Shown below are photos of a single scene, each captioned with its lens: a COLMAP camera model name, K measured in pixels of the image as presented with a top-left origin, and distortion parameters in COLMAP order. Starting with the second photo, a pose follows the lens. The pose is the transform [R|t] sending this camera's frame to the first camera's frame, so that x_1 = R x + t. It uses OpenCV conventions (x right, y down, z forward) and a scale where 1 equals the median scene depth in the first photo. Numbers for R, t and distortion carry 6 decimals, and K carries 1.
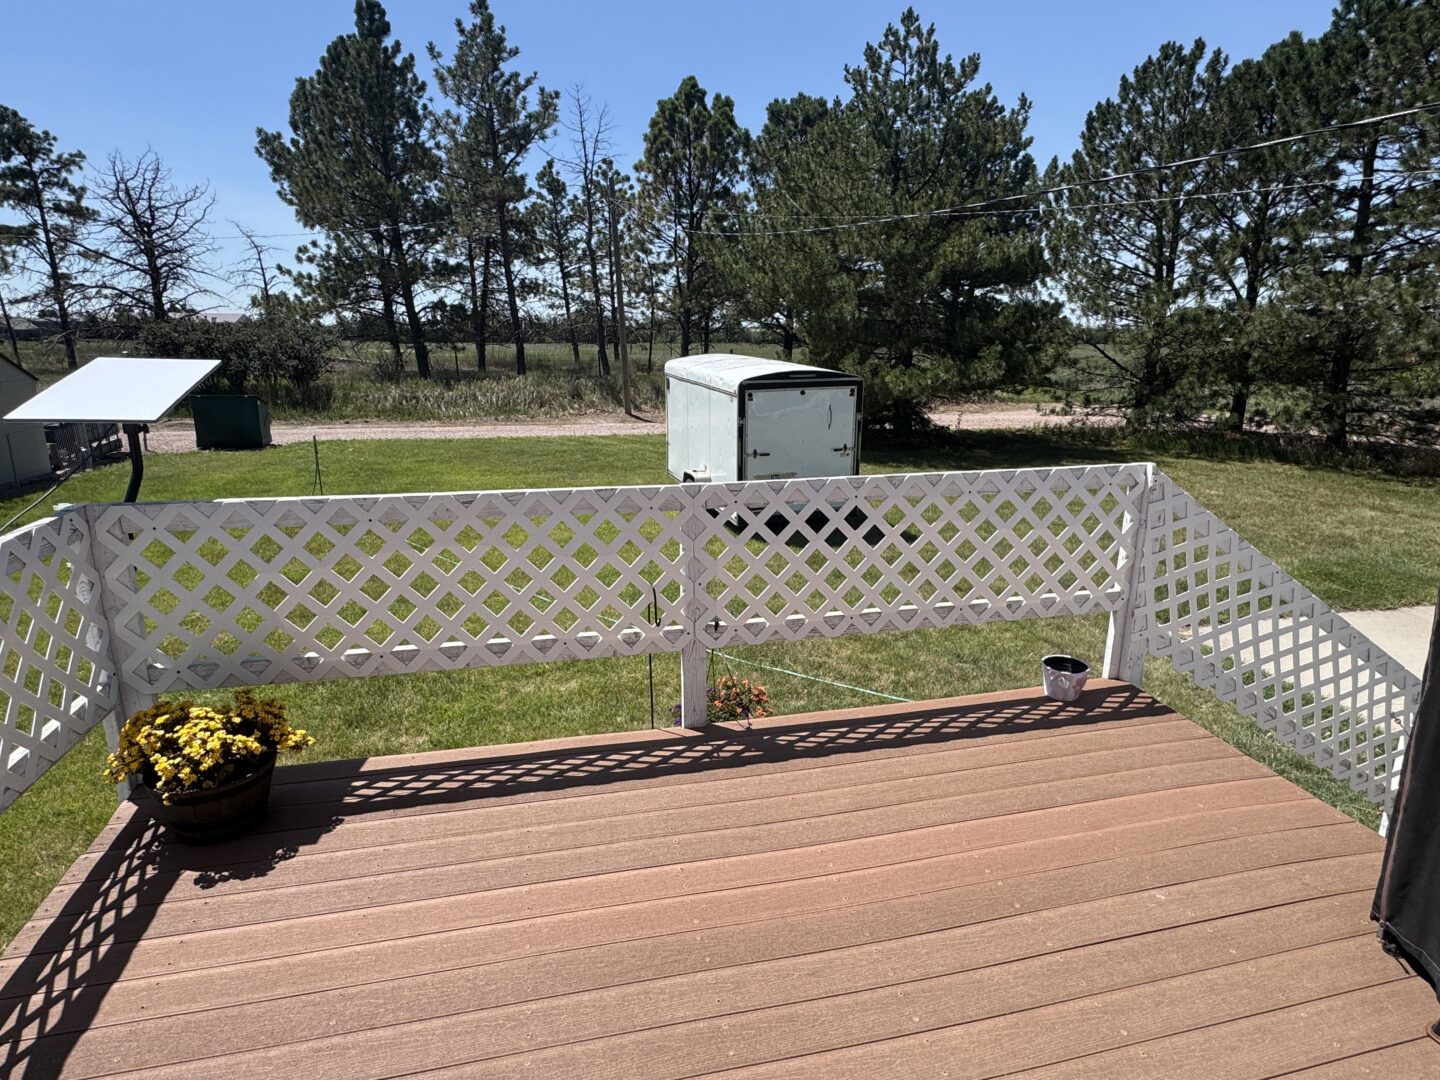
lens RADIAL K [[808.3, 0, 717.9], [0, 808.3, 537.6], [0, 0, 1]] dist [-0.004766, 0.000787]
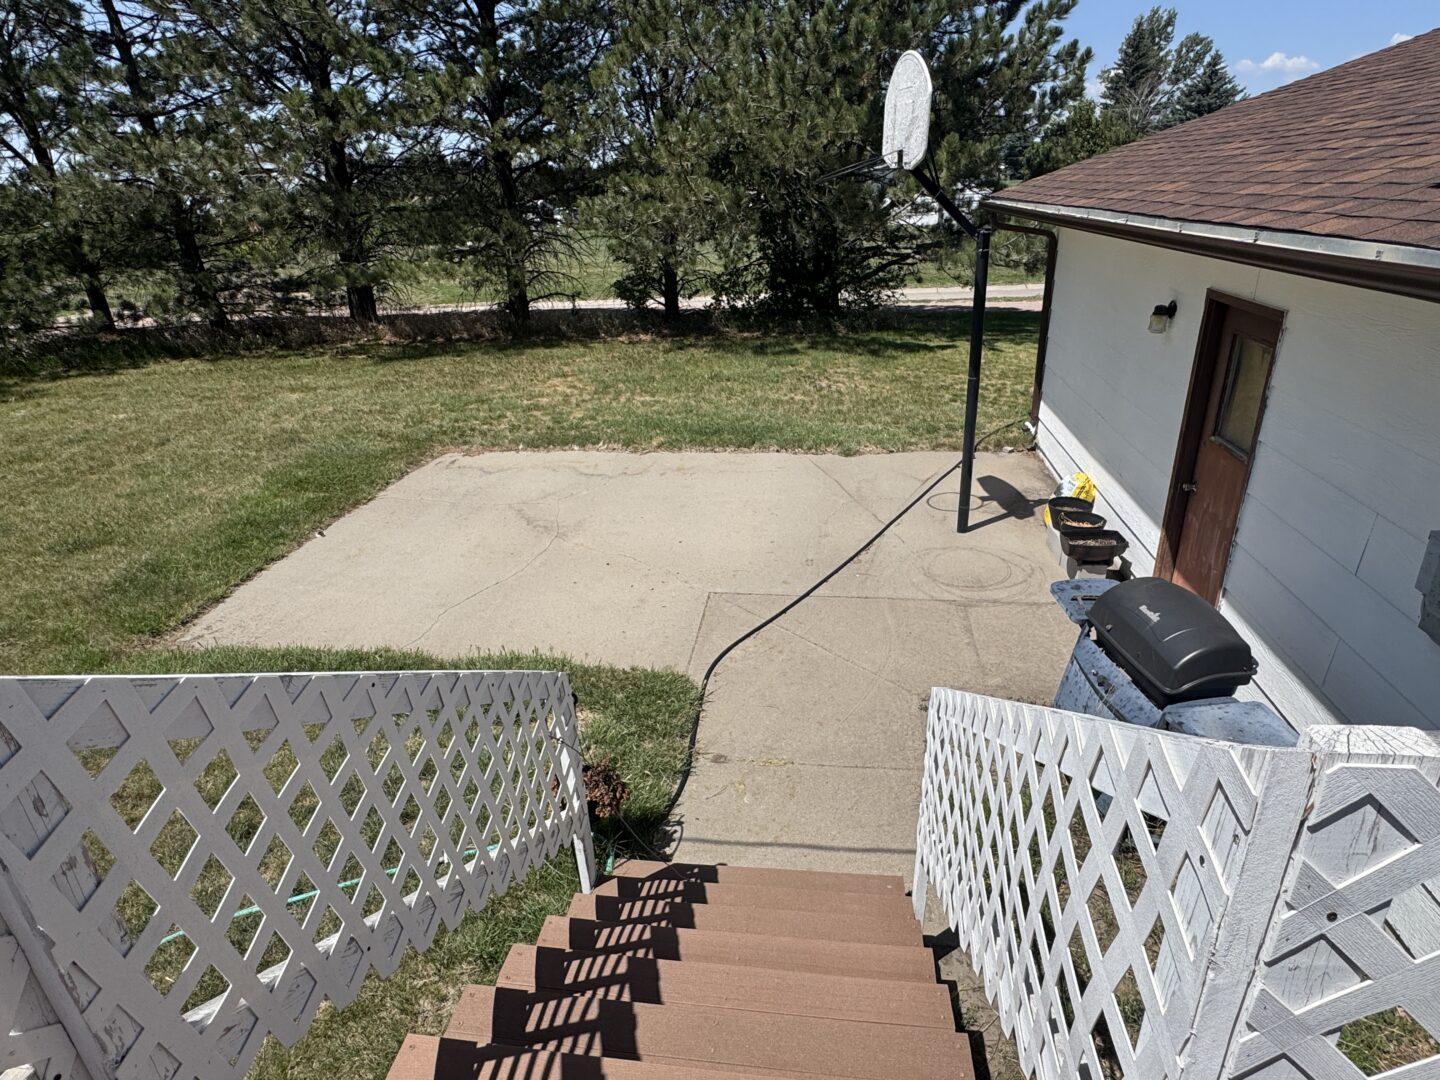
lens RADIAL K [[808.3, 0, 718.5], [0, 808.3, 543.1], [0, 0, 1]] dist [-0.004766, 0.000787]
pose [[0.350813, -0.395674, 0.848747, 0.067023], [0.272244, 0.910296, 0.311841, -0.022114], [-0.895999, 0.121668, 0.427064, 0.103707]]
